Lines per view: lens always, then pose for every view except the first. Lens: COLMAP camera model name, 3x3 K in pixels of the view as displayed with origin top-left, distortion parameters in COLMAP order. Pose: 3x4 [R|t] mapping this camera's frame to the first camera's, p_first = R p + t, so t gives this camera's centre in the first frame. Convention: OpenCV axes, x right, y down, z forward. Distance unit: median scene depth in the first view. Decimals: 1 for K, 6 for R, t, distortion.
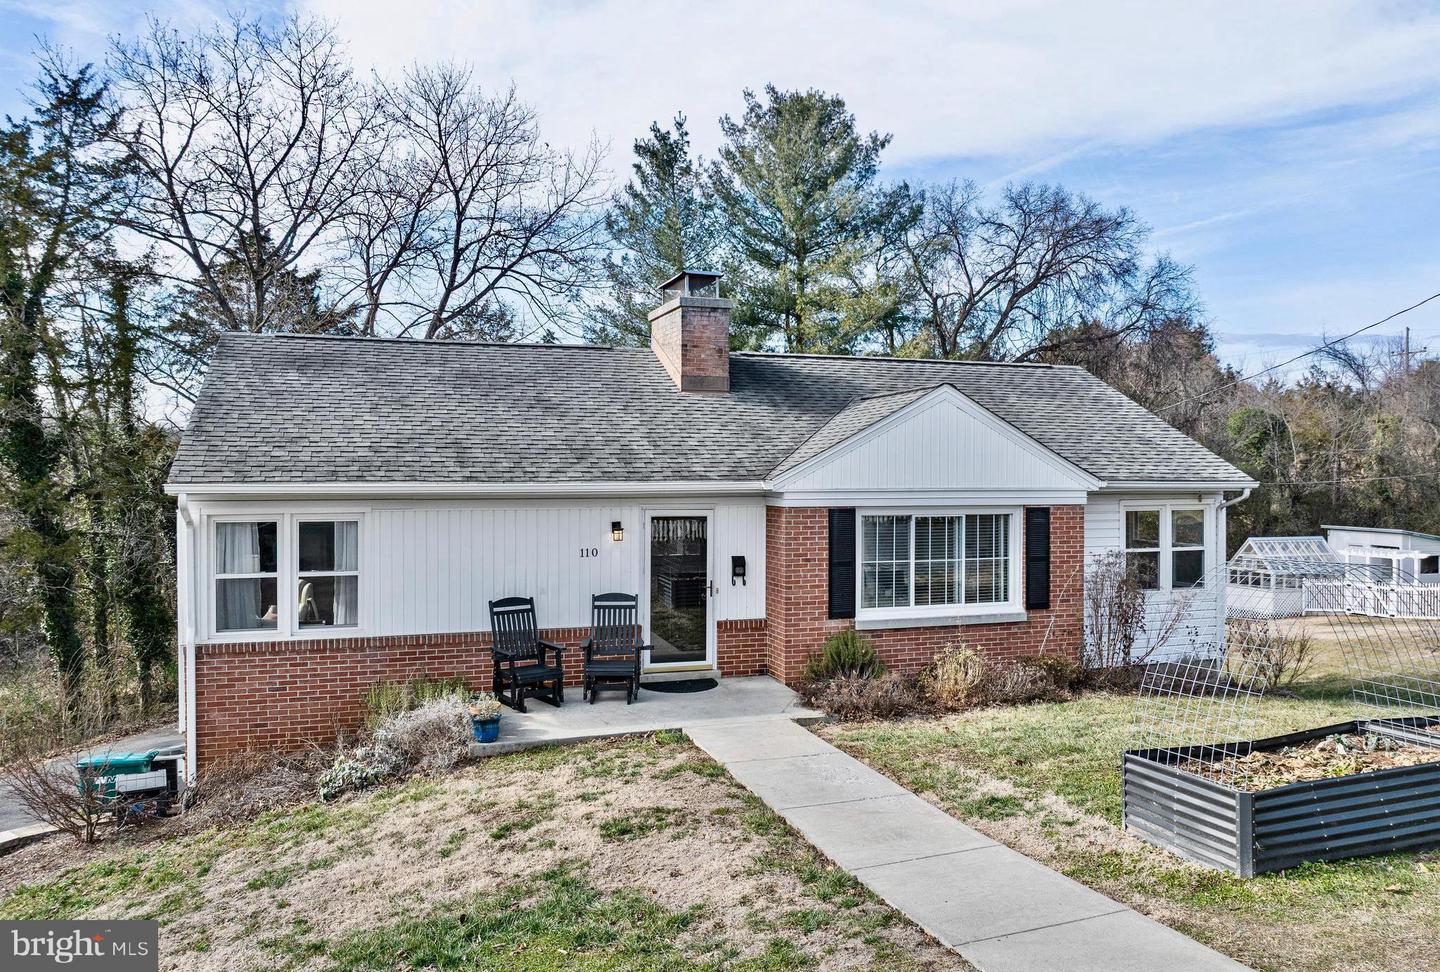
lens RADIAL K [[1030.8, 0, 716.6], [0, 1030.8, 480.4], [0, 0, 1]] dist [-0.008007, -0.002467]
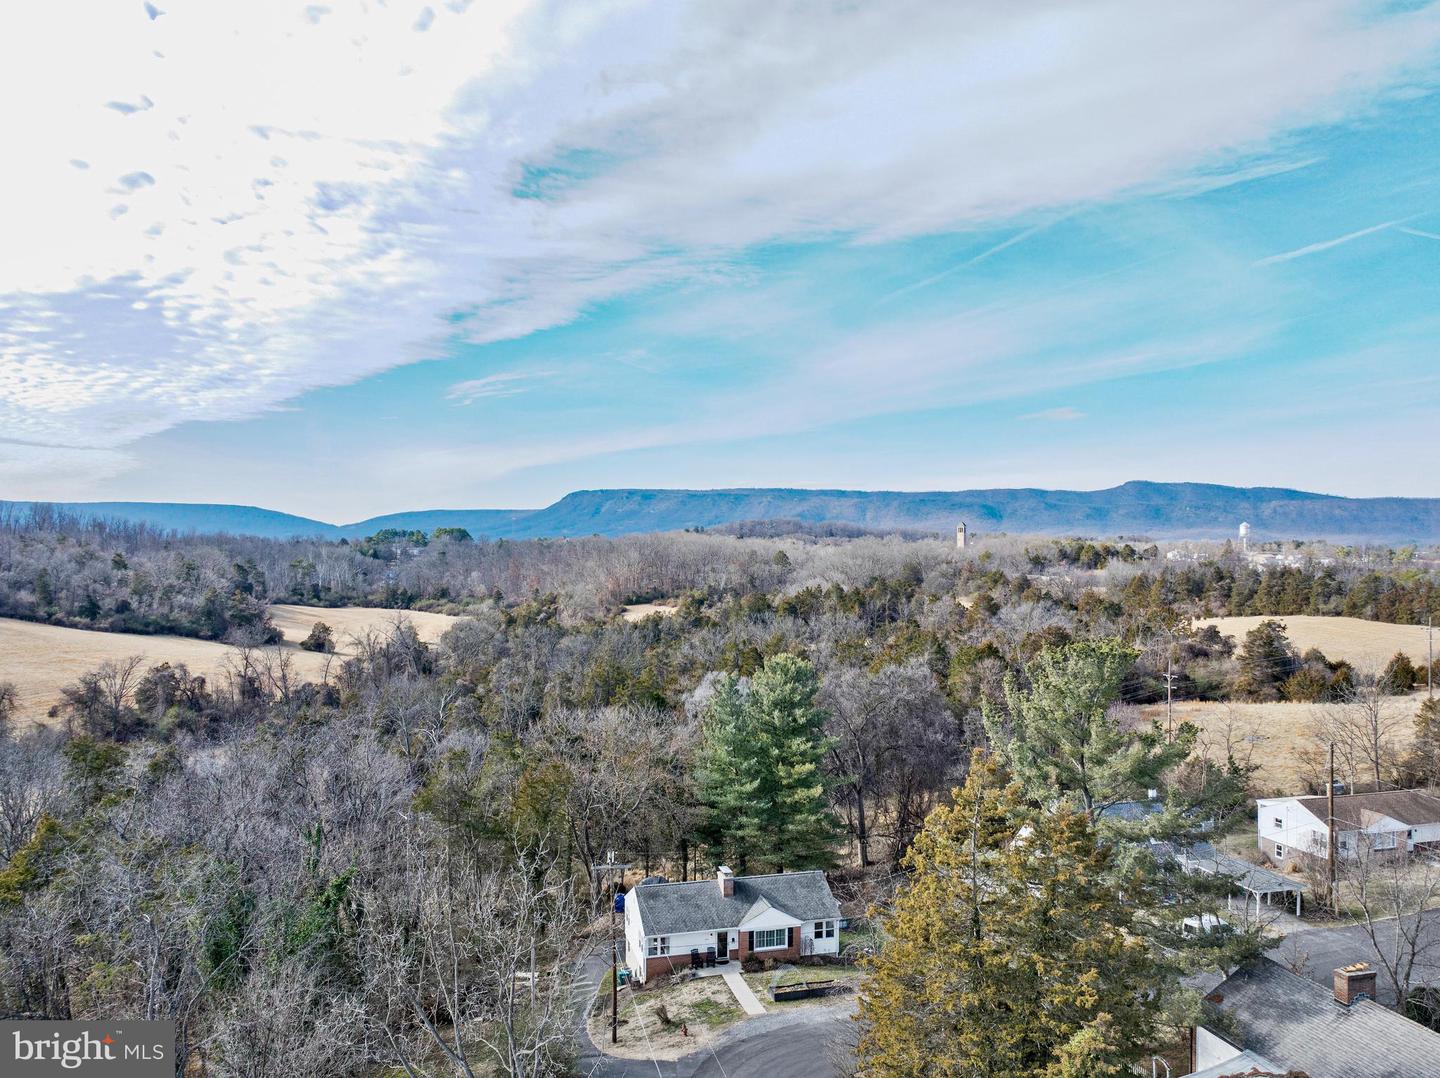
lens RADIAL K [[1038.2, 0, 717.9], [0, 1038.2, 546.4], [0, 0, 1]] dist [-0.033345, 0.001523]
pose [[0.997876, 0.008479, -0.064587, 0.281992], [-0.008745, 0.999954, -0.003833, -2.023212], [0.064551, 0.004390, 0.997905, -4.588803]]
